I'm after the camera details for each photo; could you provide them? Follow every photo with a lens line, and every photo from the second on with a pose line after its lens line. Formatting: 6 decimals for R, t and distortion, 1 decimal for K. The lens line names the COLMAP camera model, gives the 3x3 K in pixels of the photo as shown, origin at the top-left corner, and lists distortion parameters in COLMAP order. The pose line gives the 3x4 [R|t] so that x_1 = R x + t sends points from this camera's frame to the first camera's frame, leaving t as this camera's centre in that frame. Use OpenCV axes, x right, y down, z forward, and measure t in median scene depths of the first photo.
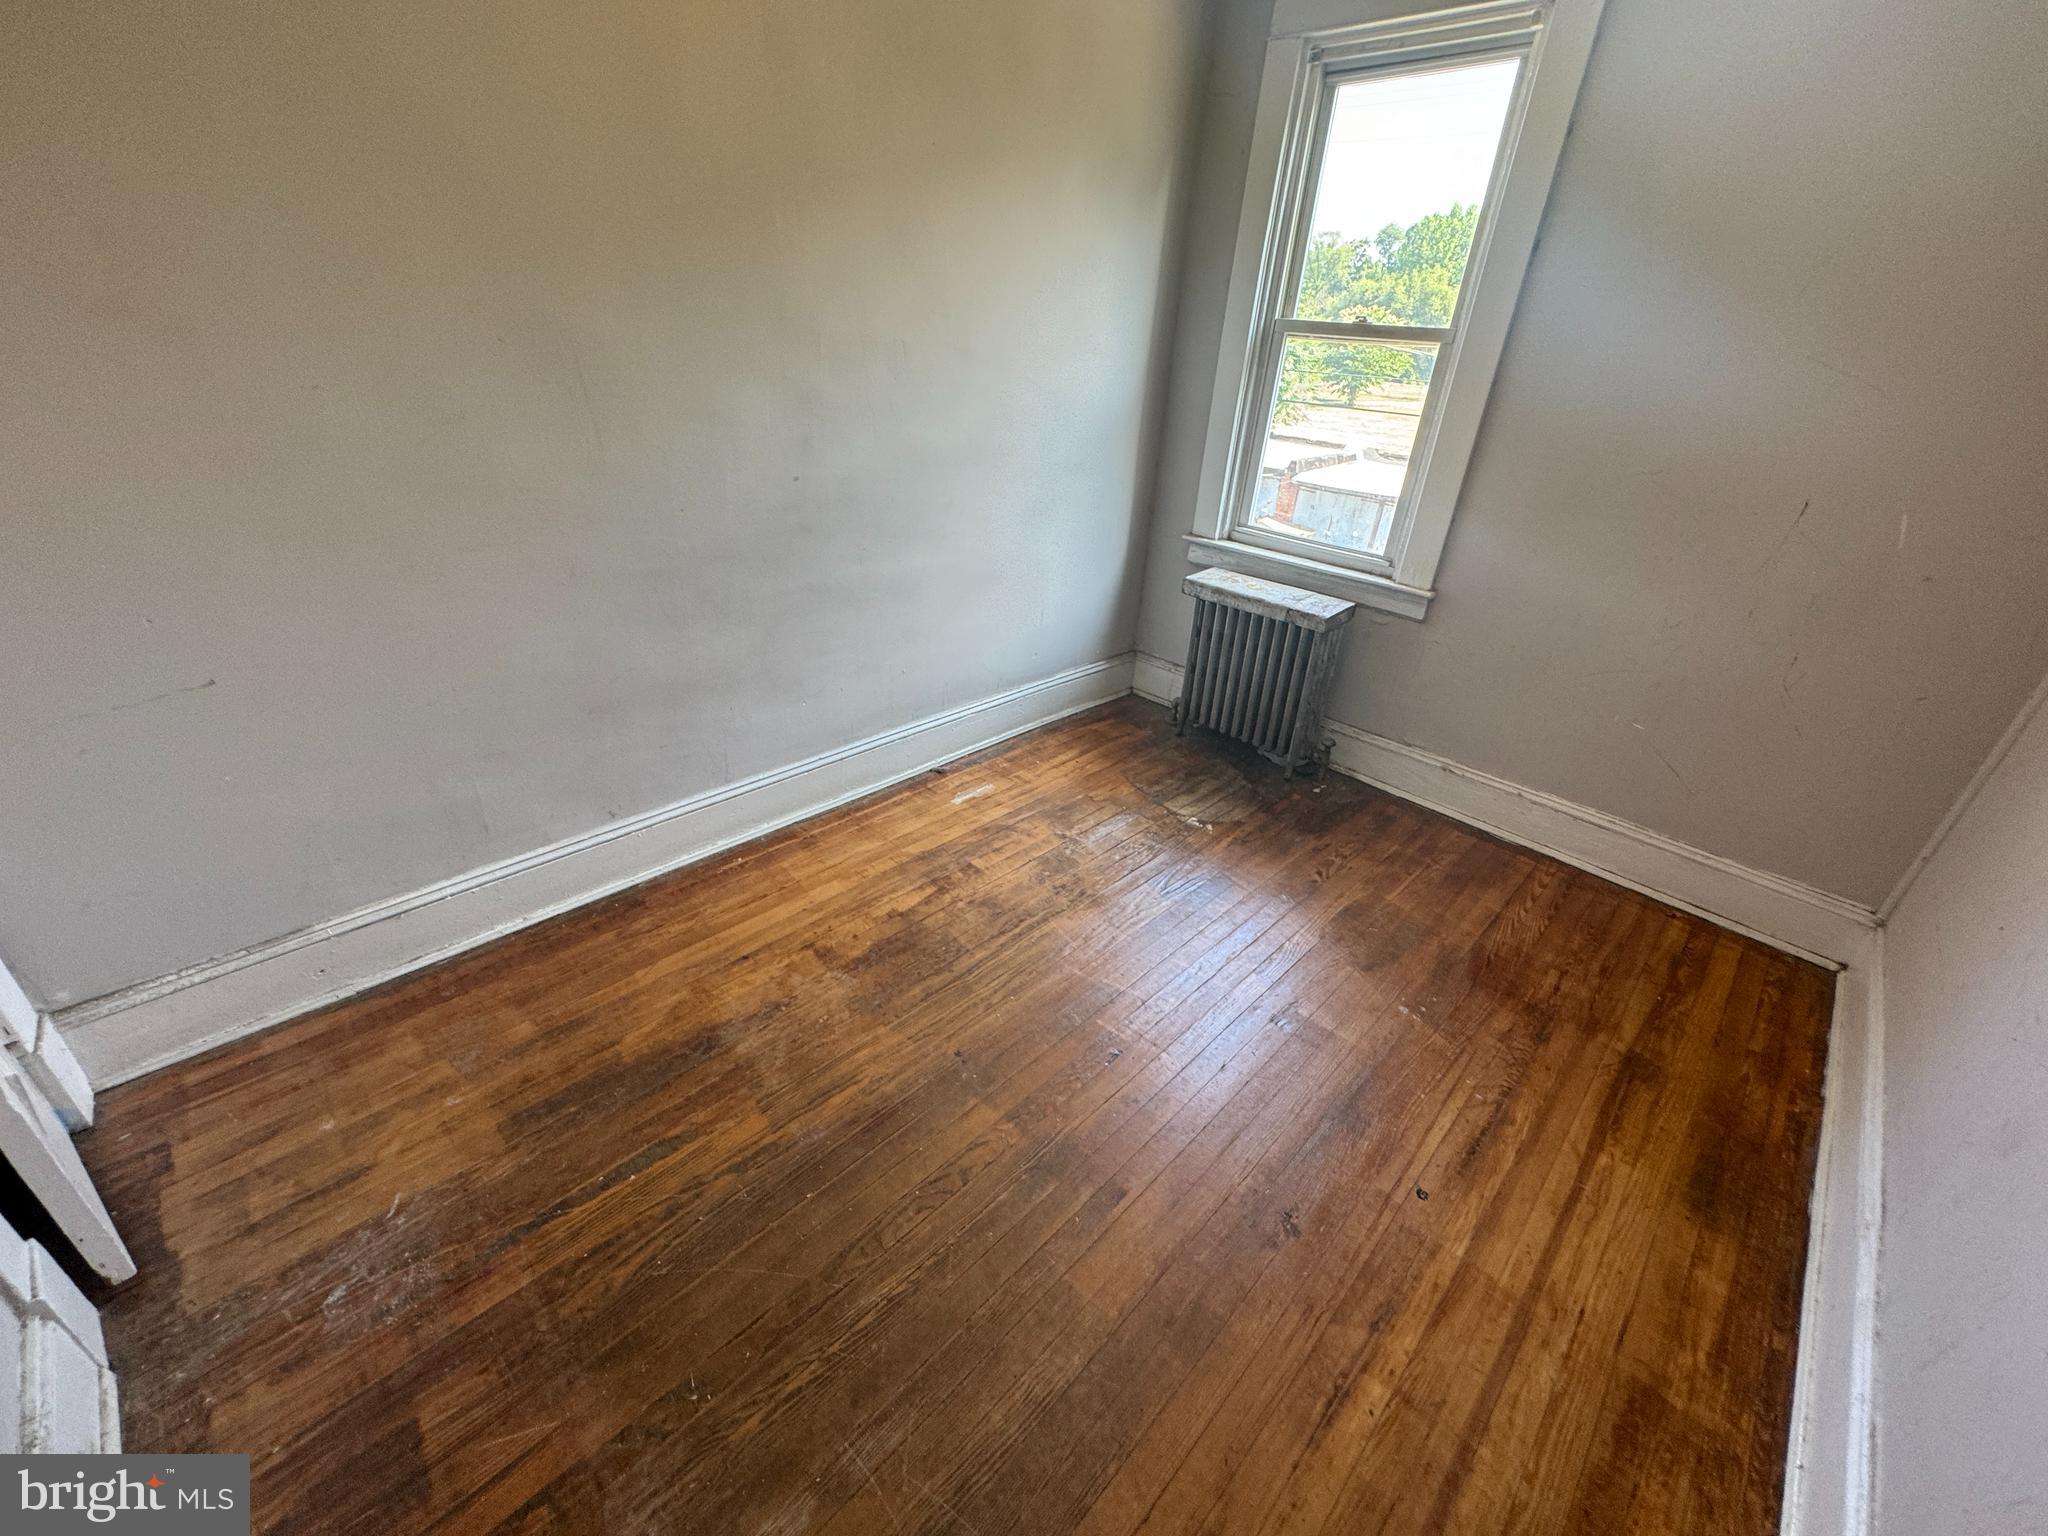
lens RADIAL K [[822.3, 0, 1027.7], [0, 822.3, 766.7], [0, 0, 1]] dist [0.002201, 0.000536]
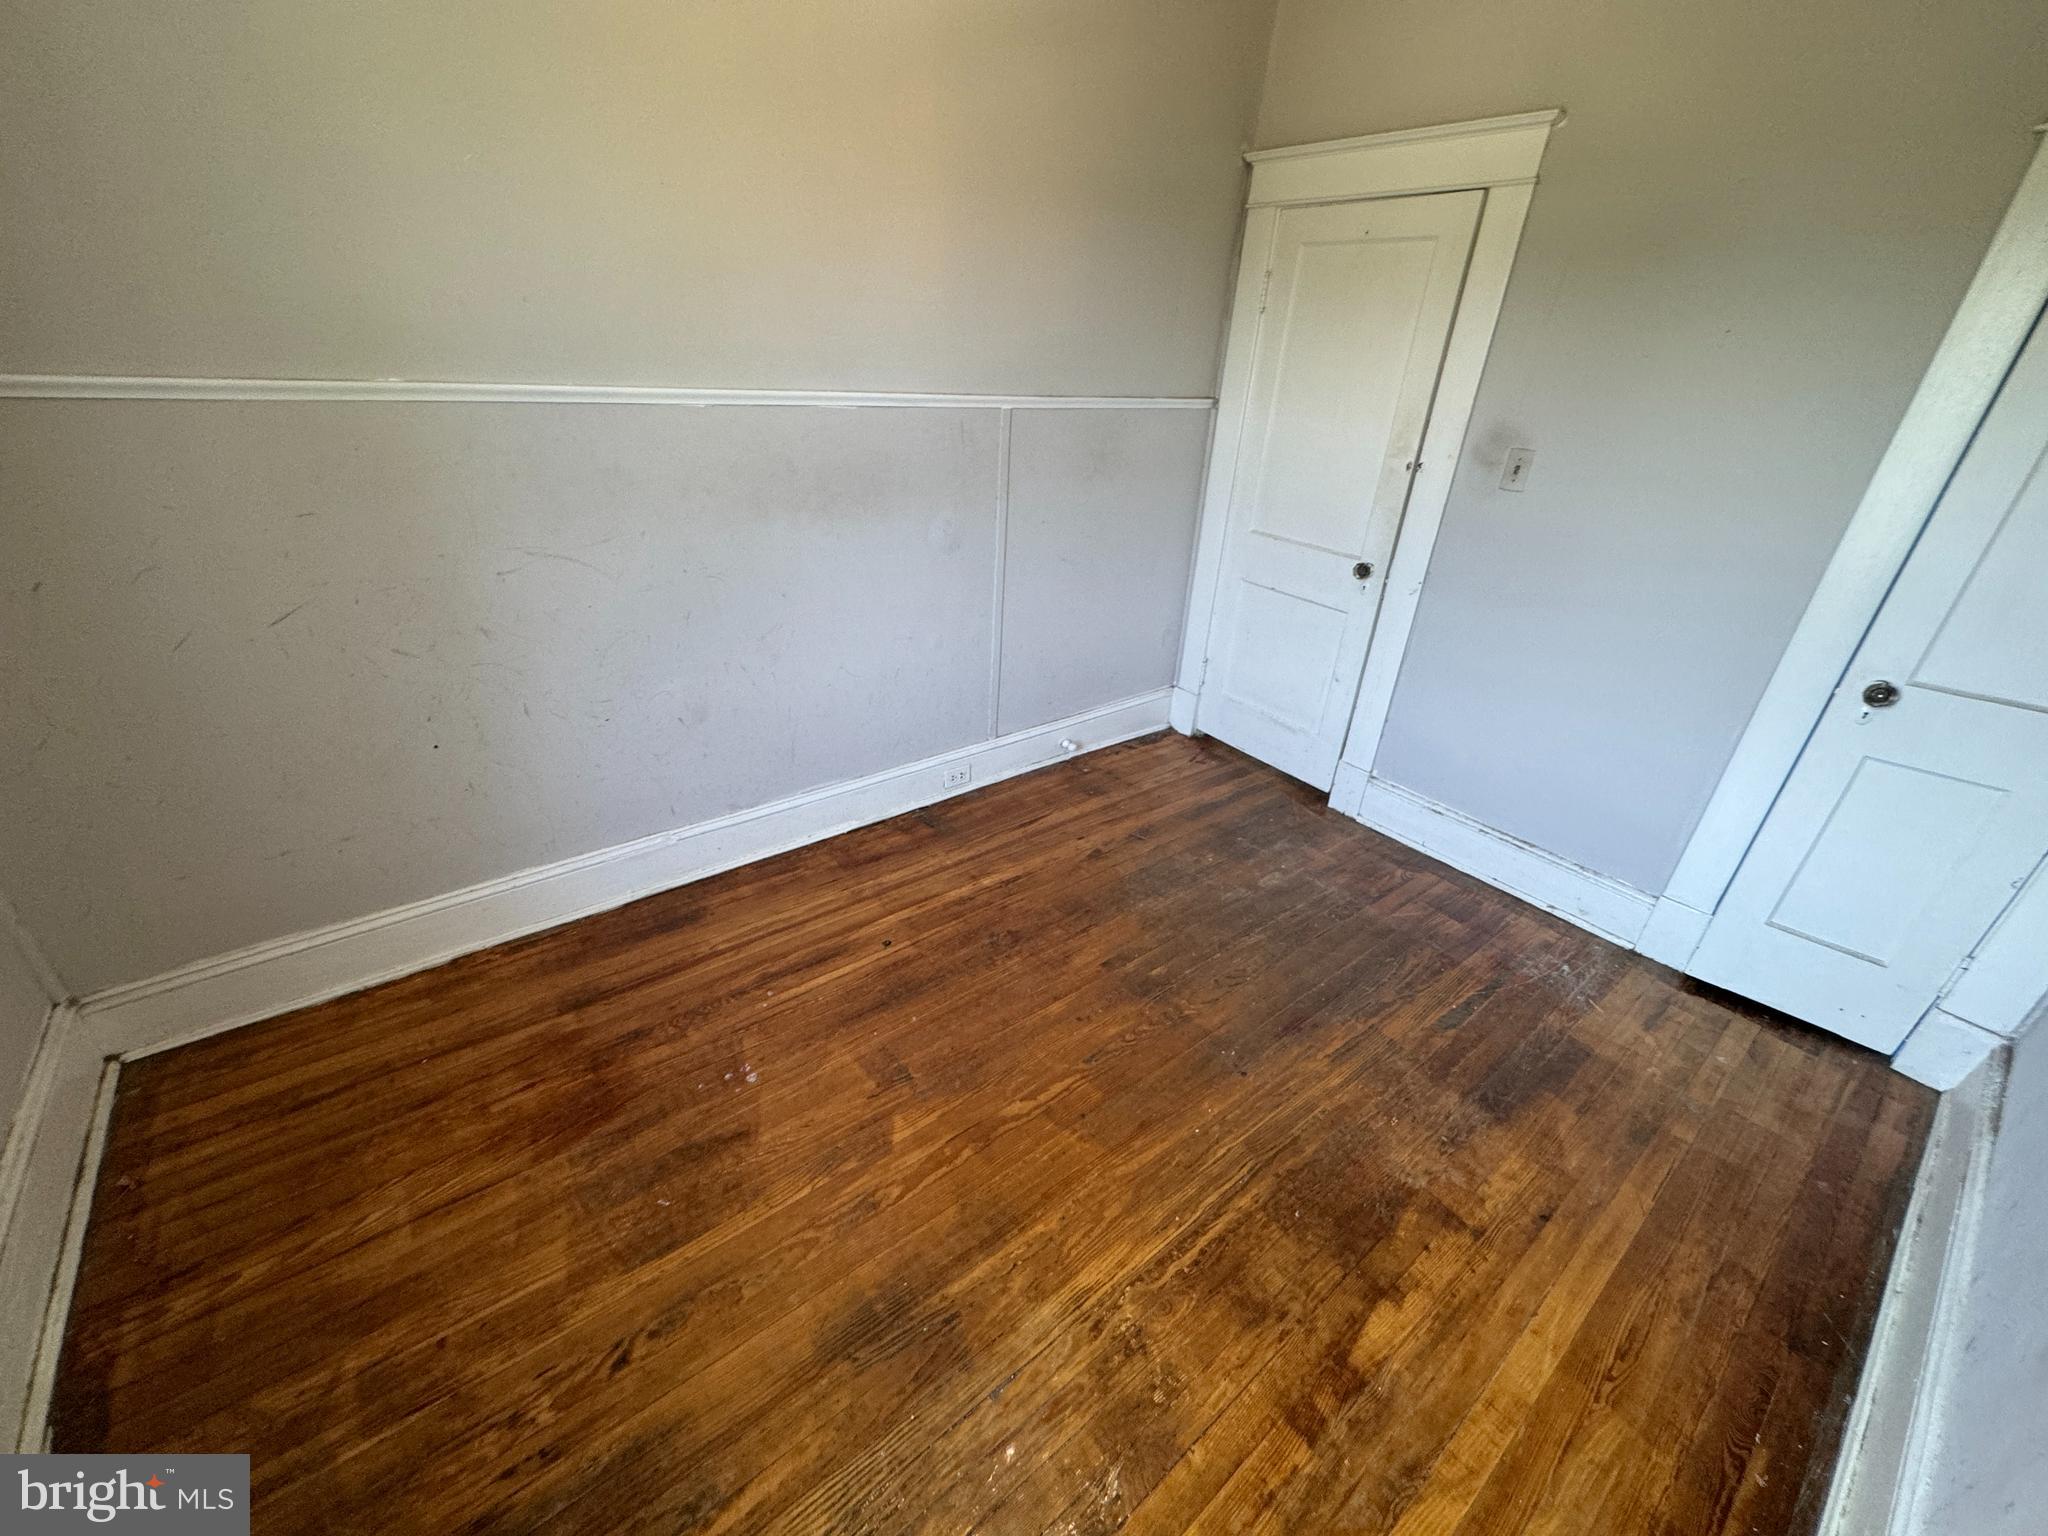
lens RADIAL K [[822.3, 0, 1021.4], [0, 822.3, 769.2], [0, 0, 1]] dist [0.002201, 0.000536]
pose [[-0.984962, -0.163540, 0.055727, 0.158888], [-0.046115, 0.559687, 0.827420, -0.576432], [-0.166506, 0.812407, -0.558811, 1.063800]]
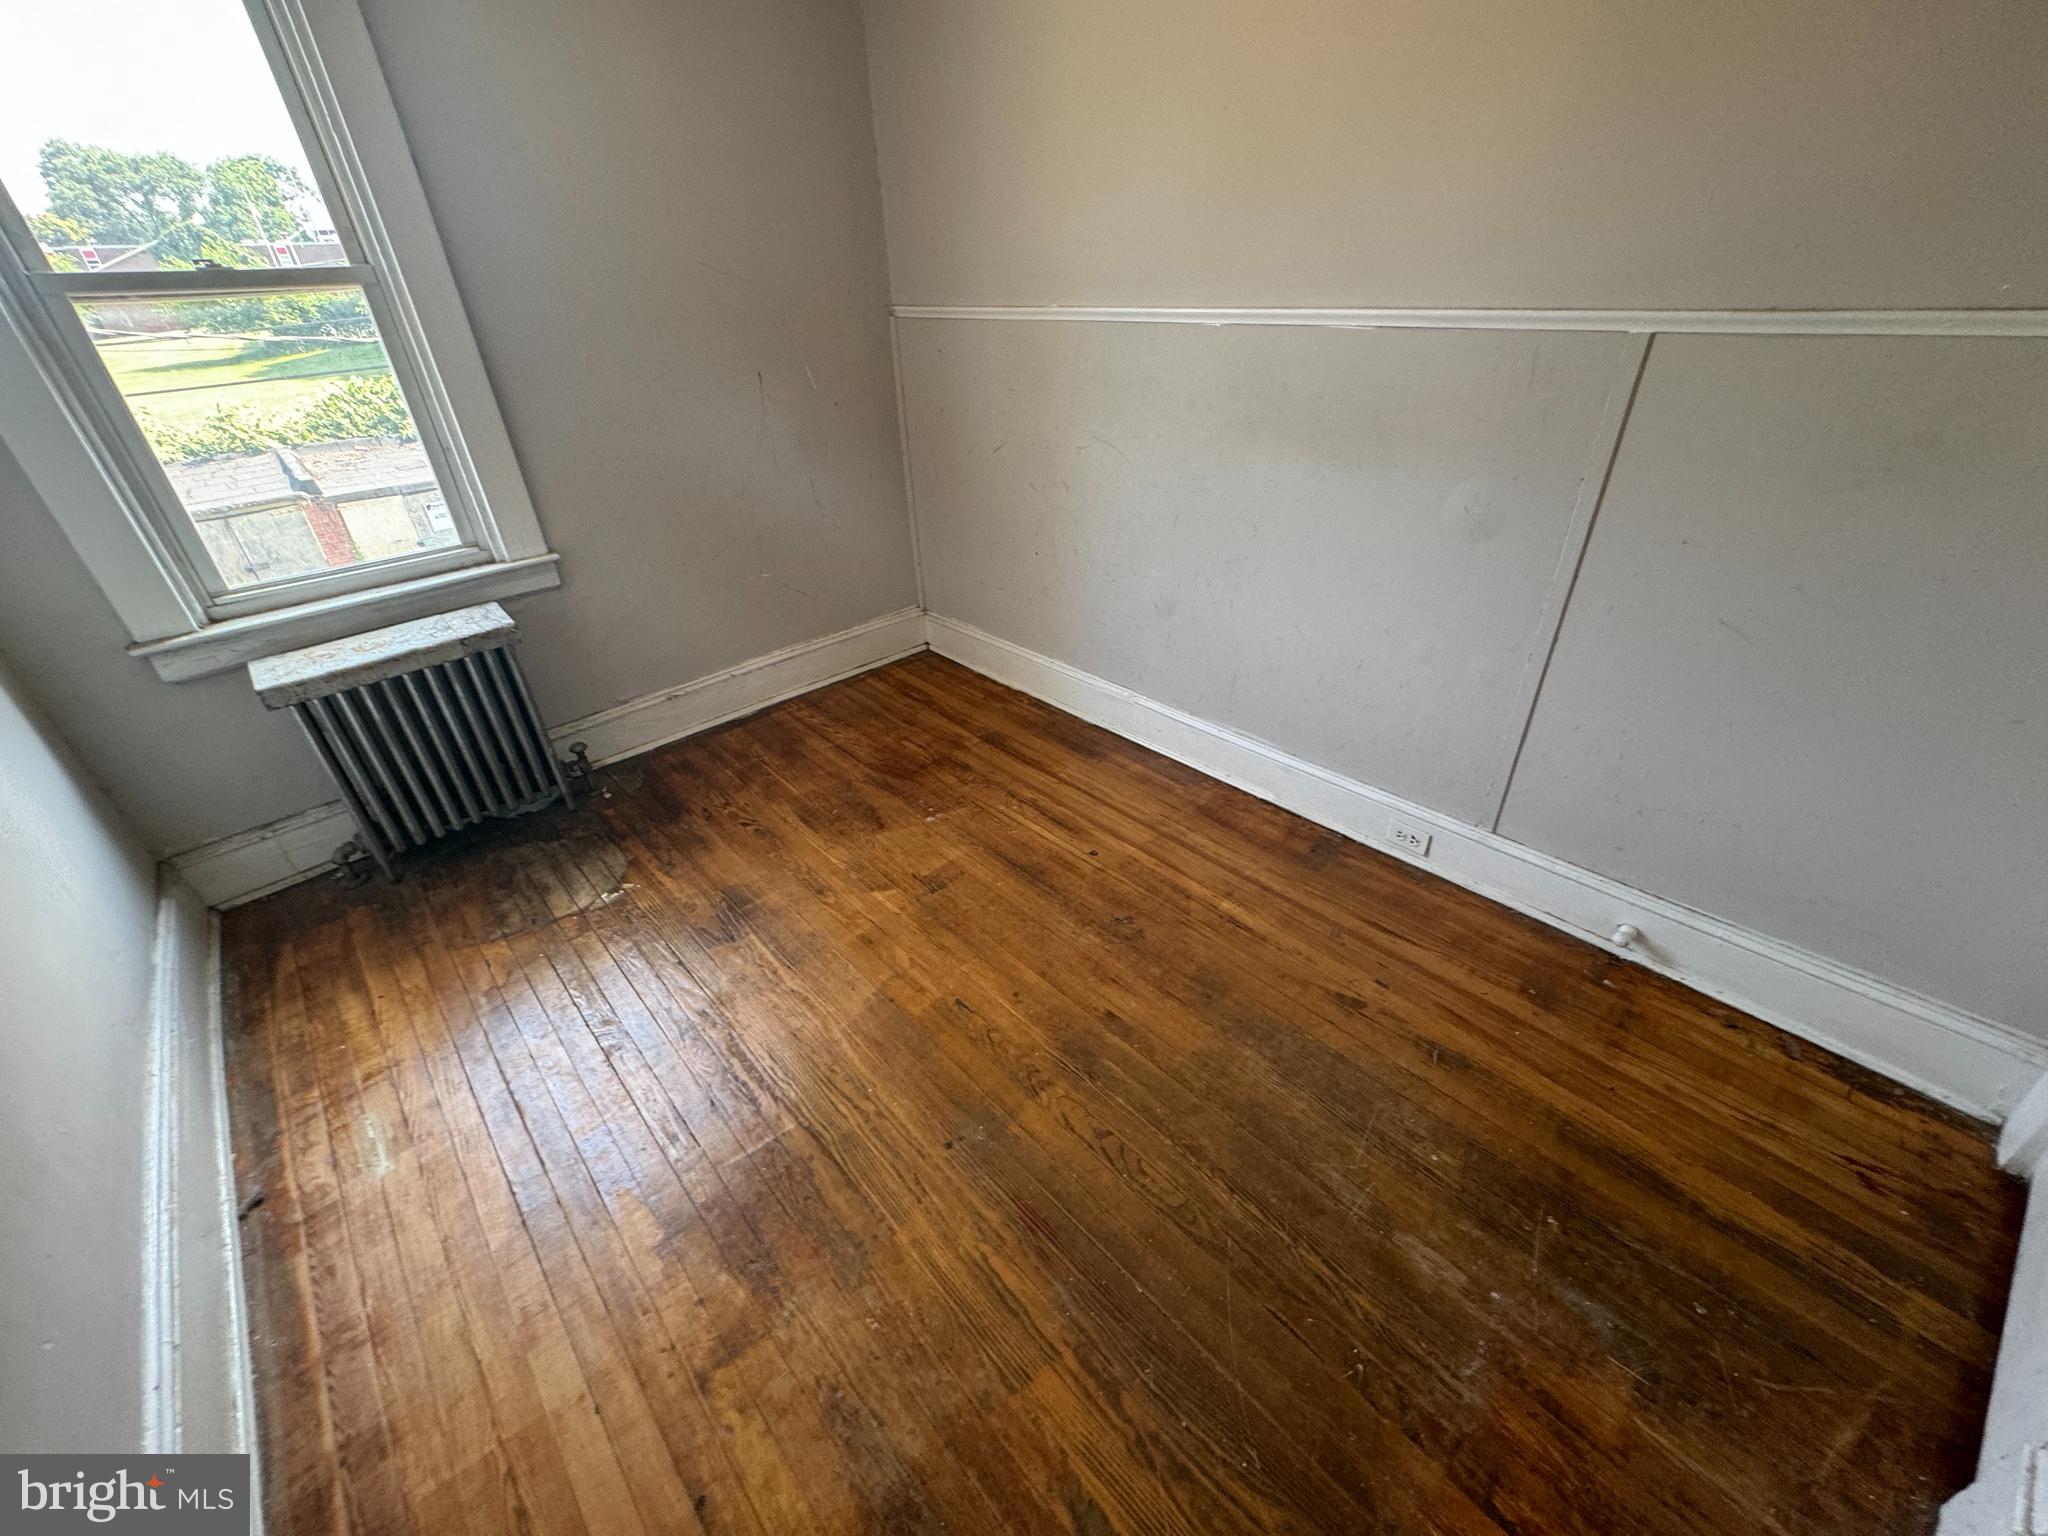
lens RADIAL K [[822.3, 0, 1020.6], [0, 822.3, 764.7], [0, 0, 1]] dist [0.002201, 0.000536]
pose [[0.056006, -0.572532, 0.817967, -0.452013], [0.511803, 0.719893, 0.468842, -0.247321], [-0.857276, 0.392380, 0.333342, 0.396545]]
